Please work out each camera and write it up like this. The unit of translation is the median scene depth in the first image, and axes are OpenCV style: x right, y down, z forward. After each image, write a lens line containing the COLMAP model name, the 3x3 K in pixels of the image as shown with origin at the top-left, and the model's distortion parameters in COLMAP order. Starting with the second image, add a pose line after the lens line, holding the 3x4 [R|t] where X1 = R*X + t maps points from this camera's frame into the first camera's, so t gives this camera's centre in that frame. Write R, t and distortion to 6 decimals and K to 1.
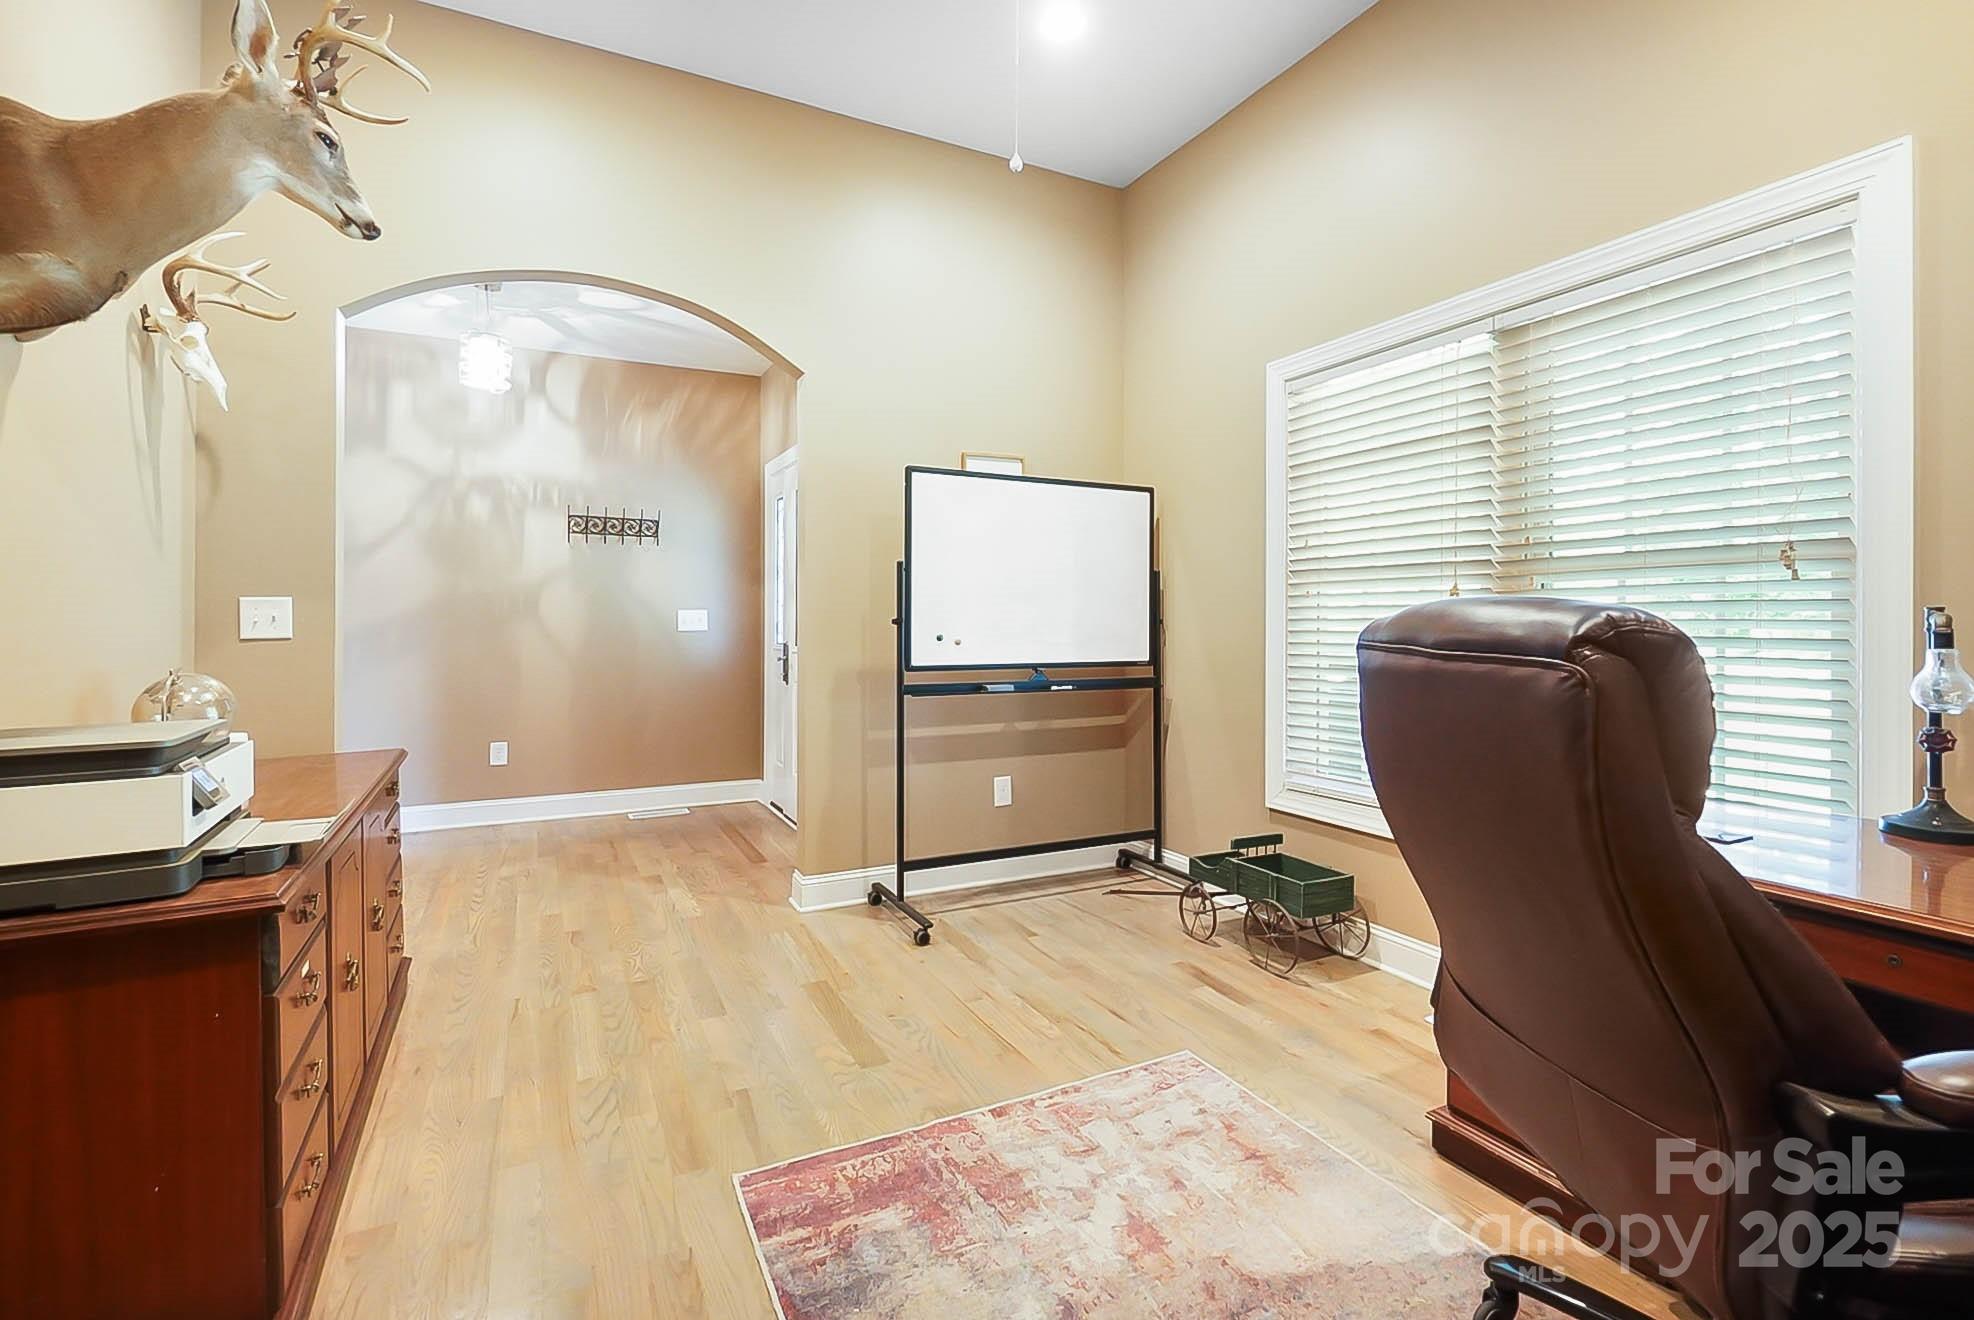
lens RADIAL K [[856.4, 0, 963.3], [0, 856.4, 621.0], [0, 0, 1]] dist [-0.001516, 0.000368]
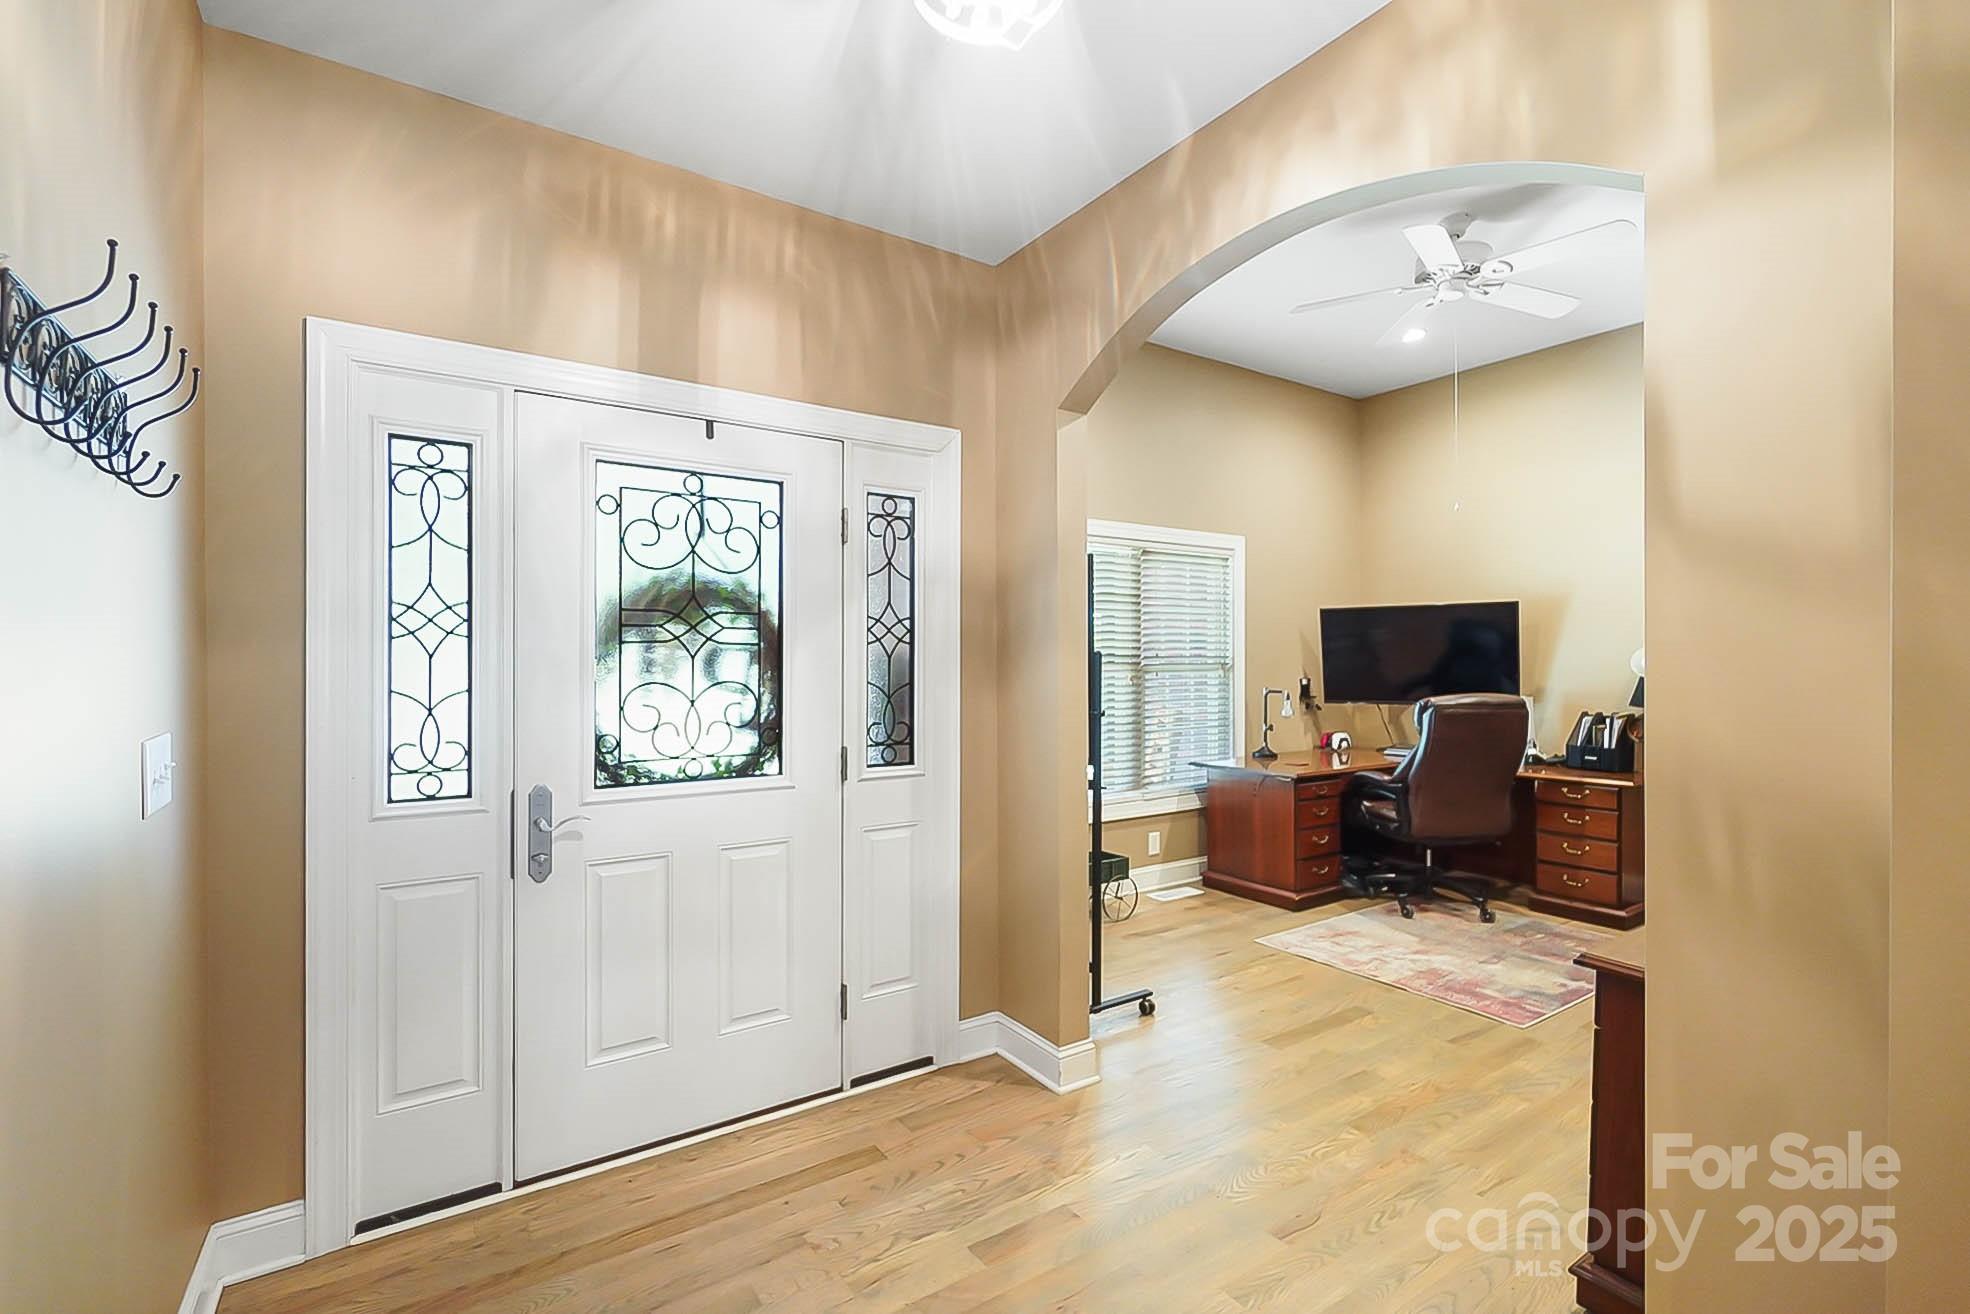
lens RADIAL K [[857.0, 0, 970.5], [0, 857.0, 657.5], [0, 0, 1]] dist [-0.004870, -0.001473]
pose [[-0.114044, 0.004388, 0.993466, -1.796116], [-0.001359, 0.999989, -0.004573, -0.101961], [-0.993475, -0.001872, -0.114037, 2.213376]]
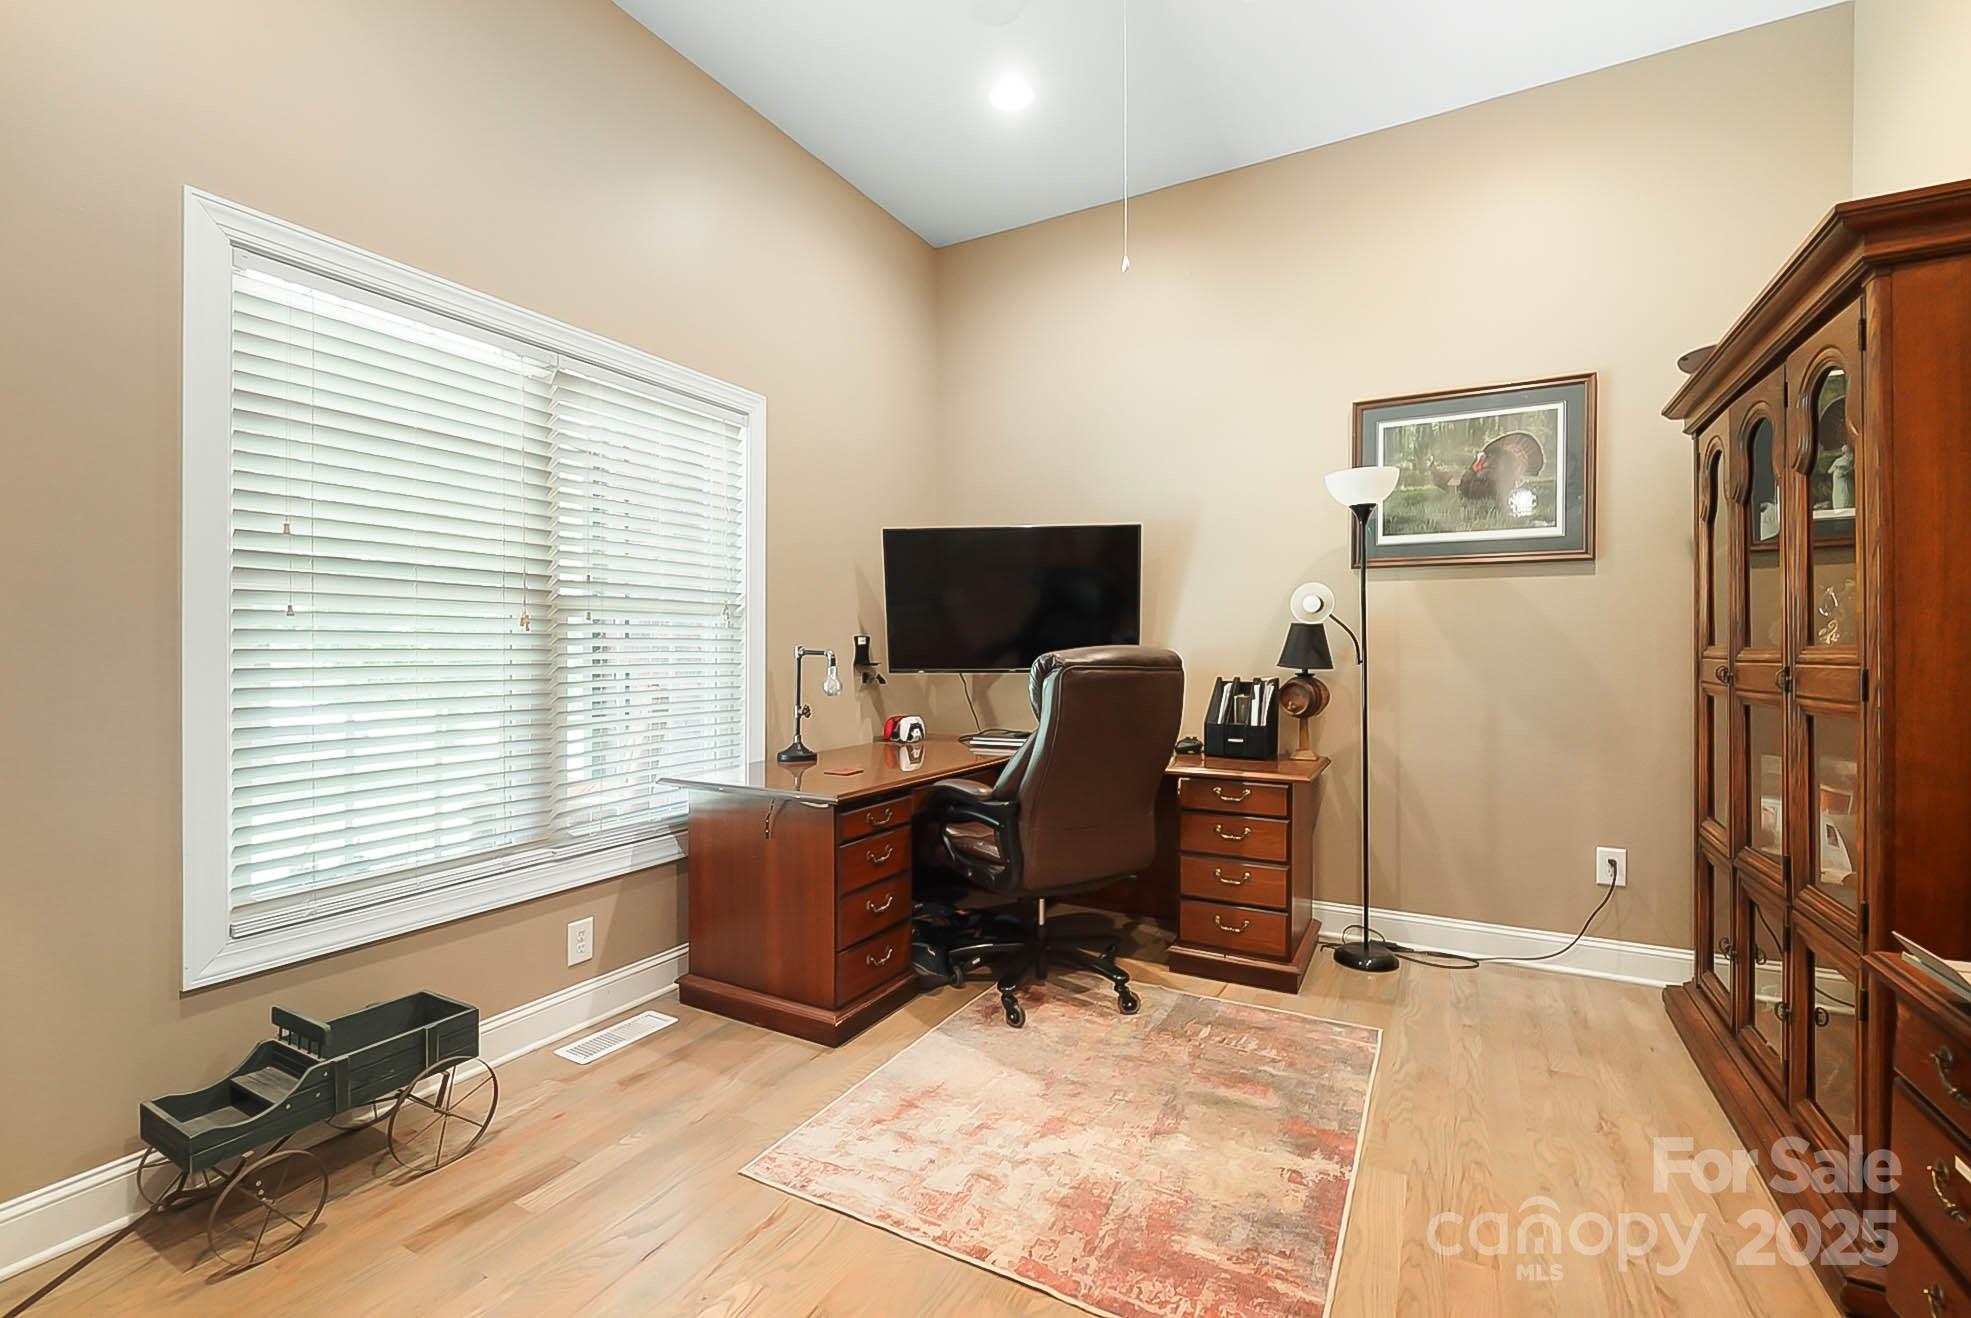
lens RADIAL K [[855.1, 0, 979.9], [0, 855.1, 648.1], [0, 0, 1]] dist [-0.001516, 0.000368]
pose [[-0.568531, -0.001302, 0.822661, -0.682589], [-0.005438, 0.999983, -0.002175, -0.007361], [-0.822644, -0.005711, -0.568529, 1.579788]]
